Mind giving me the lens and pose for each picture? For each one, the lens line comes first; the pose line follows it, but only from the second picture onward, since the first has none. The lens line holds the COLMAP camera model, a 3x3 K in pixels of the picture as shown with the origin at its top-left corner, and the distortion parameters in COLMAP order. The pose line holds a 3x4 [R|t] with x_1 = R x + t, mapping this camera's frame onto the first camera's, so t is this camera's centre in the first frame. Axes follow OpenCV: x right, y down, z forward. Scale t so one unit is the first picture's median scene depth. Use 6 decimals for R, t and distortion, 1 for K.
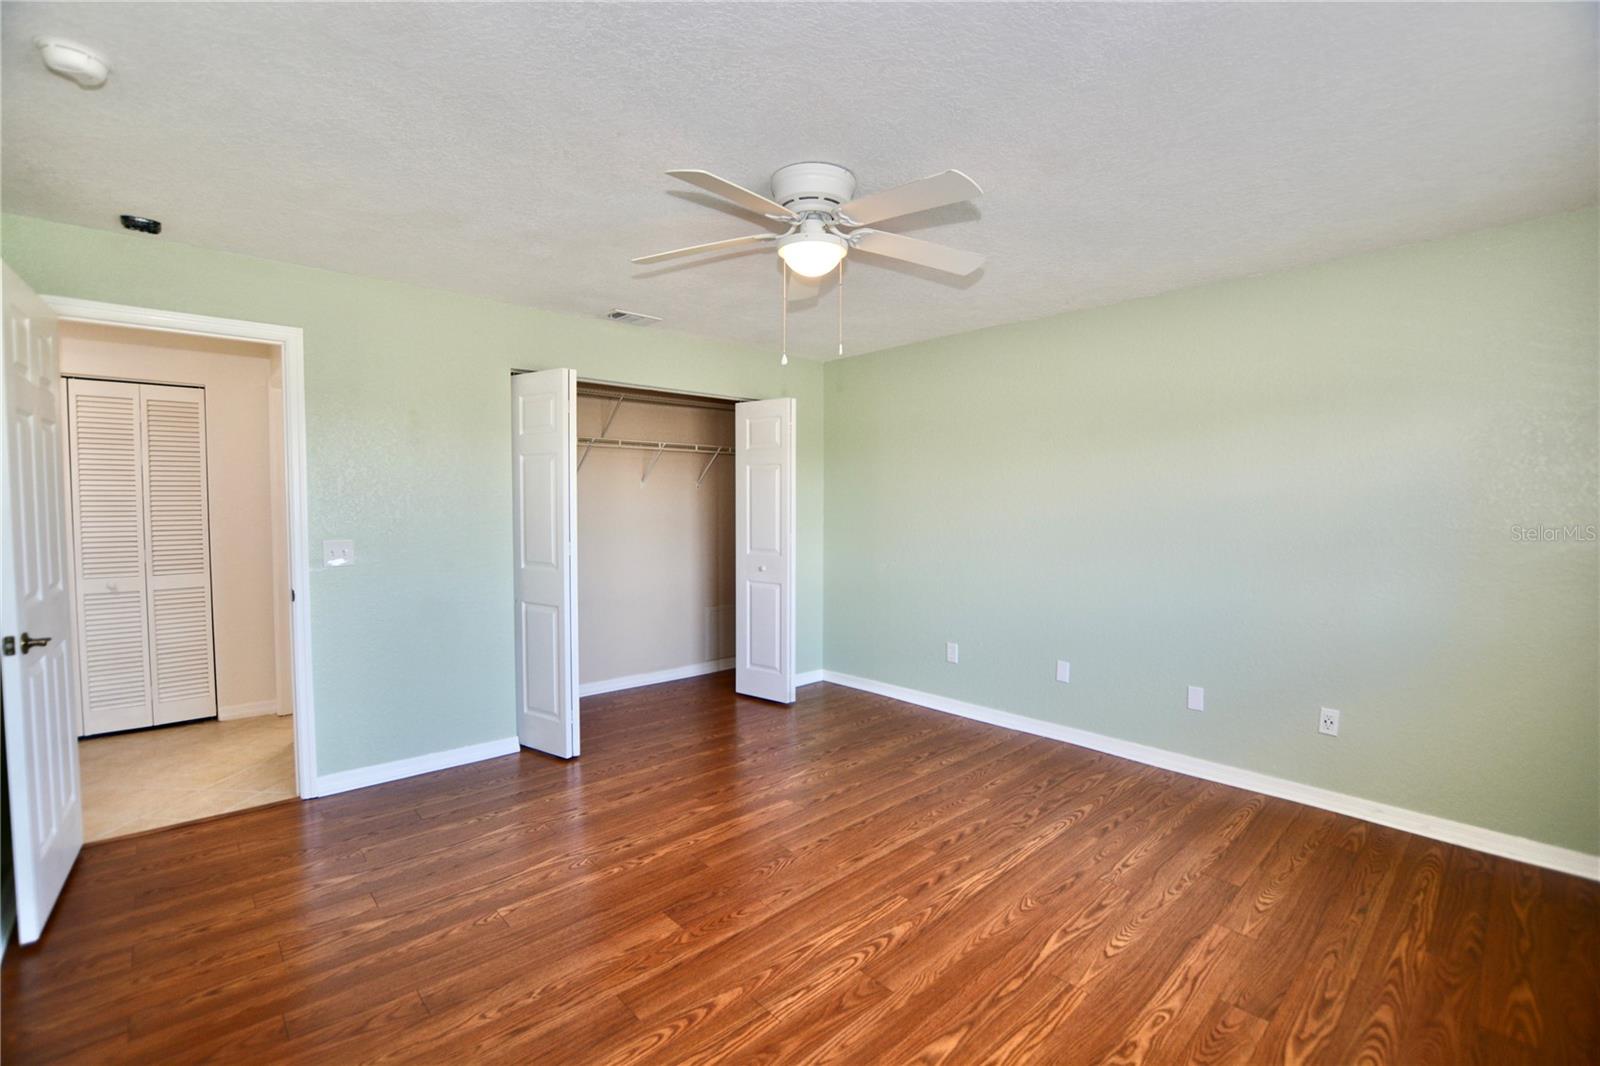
lens RADIAL K [[708.9, 0, 801.5], [0, 708.9, 529.1], [0, 0, 1]] dist [-0.035616, 0.006323]
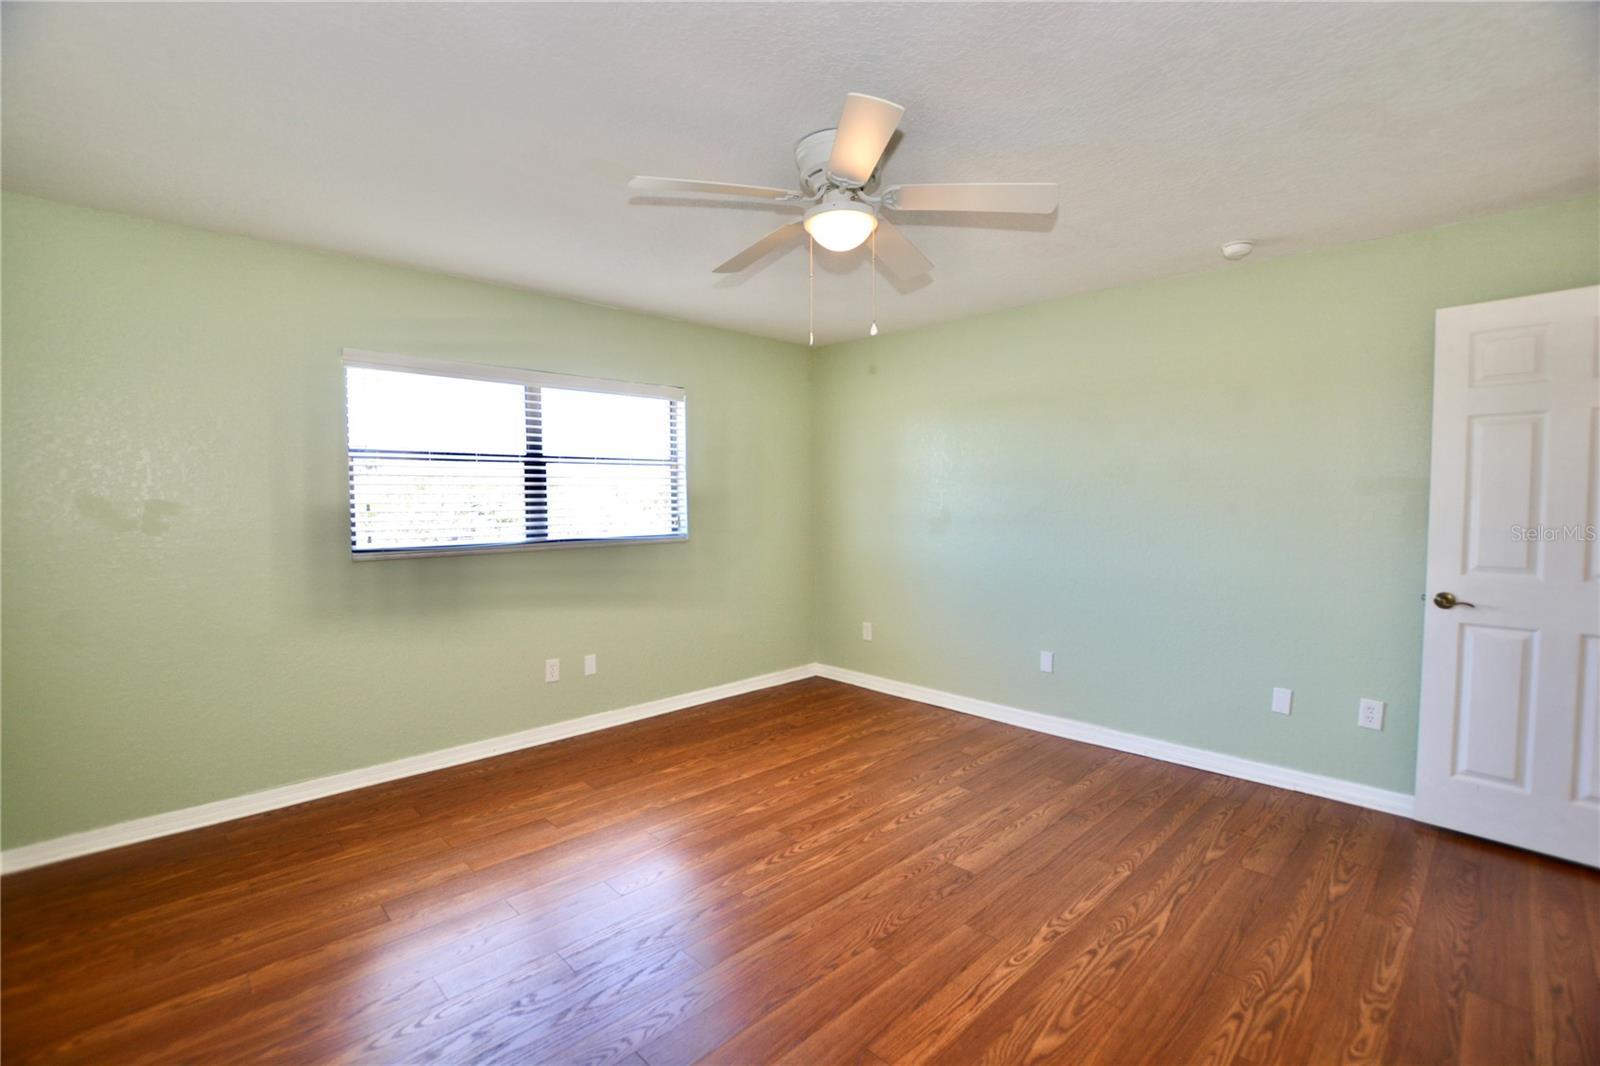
lens RADIAL K [[705.5, 0, 798.9], [0, 705.5, 542.6], [0, 0, 1]] dist [-0.038913, 0.006940]
pose [[-0.999901, 0.003067, -0.013726, 0.087121], [0.001672, 0.994934, 0.100513, -0.066135], [0.013965, 0.100480, -0.994841, 2.013369]]
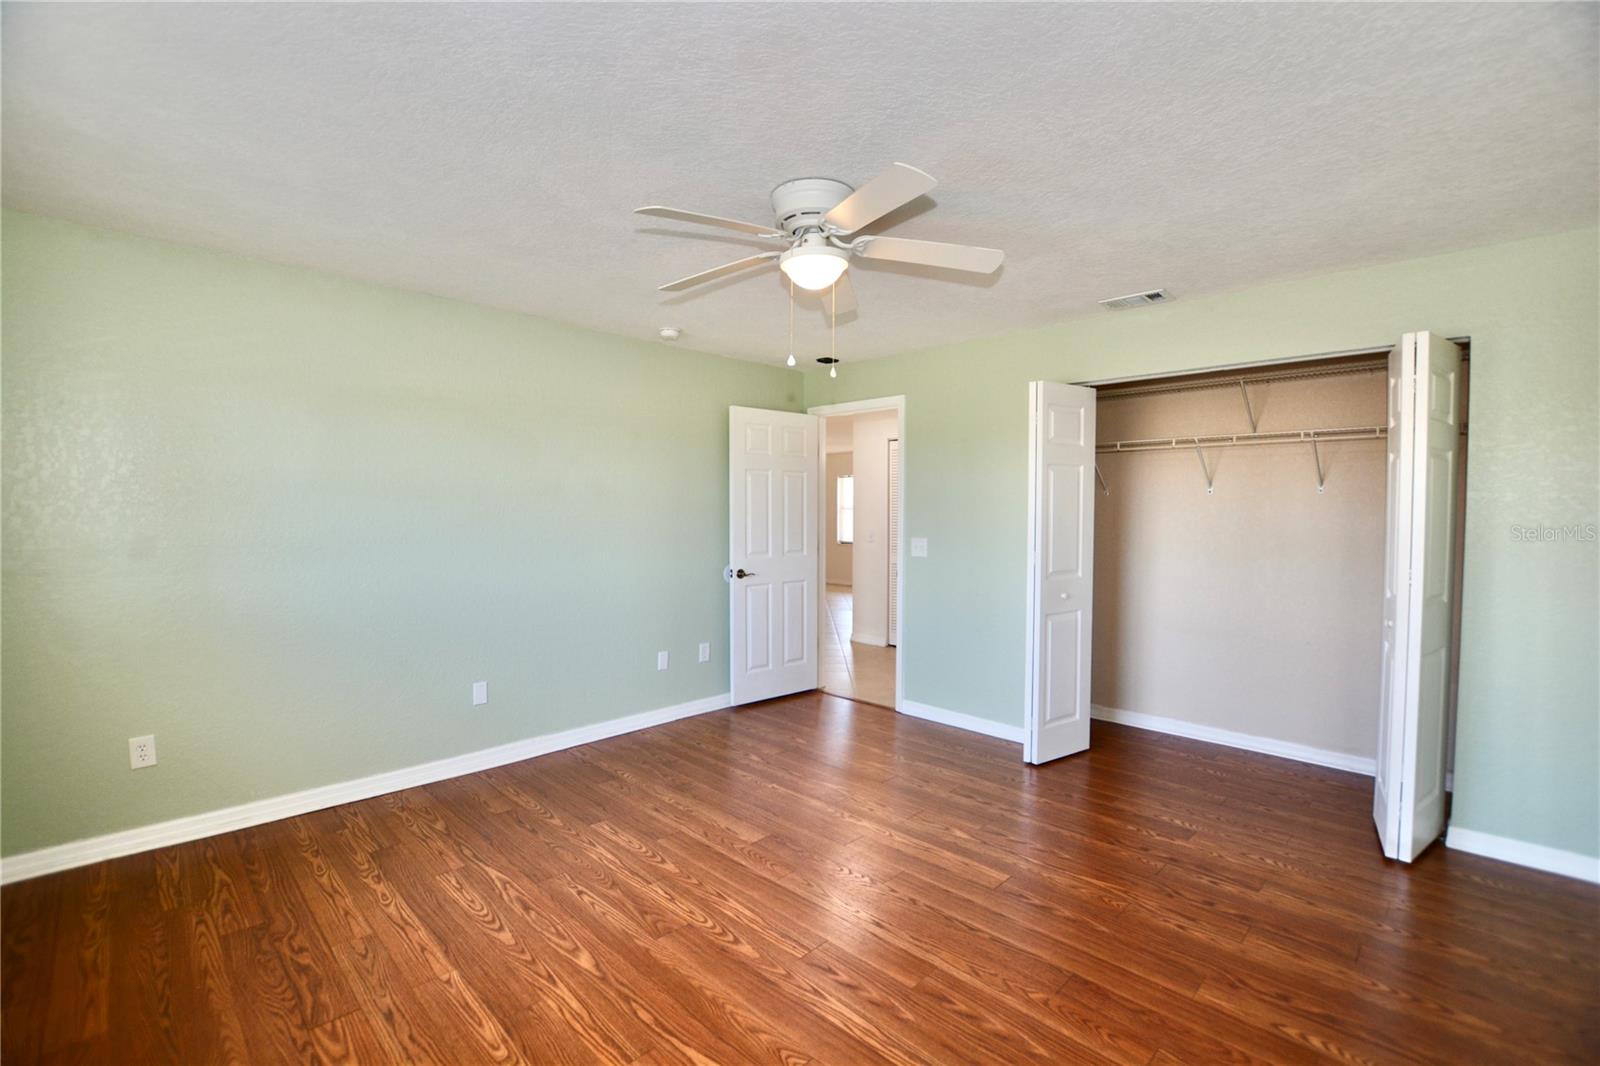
lens RADIAL K [[705.5, 0, 798.9], [0, 705.5, 542.6], [0, 0, 1]] dist [-0.038913, 0.006940]
pose [[0.034416, 0.044264, -0.998427, 1.055186], [-0.039888, 0.998284, 0.042882, -0.038960], [0.998611, 0.038349, 0.036122, 0.984769]]
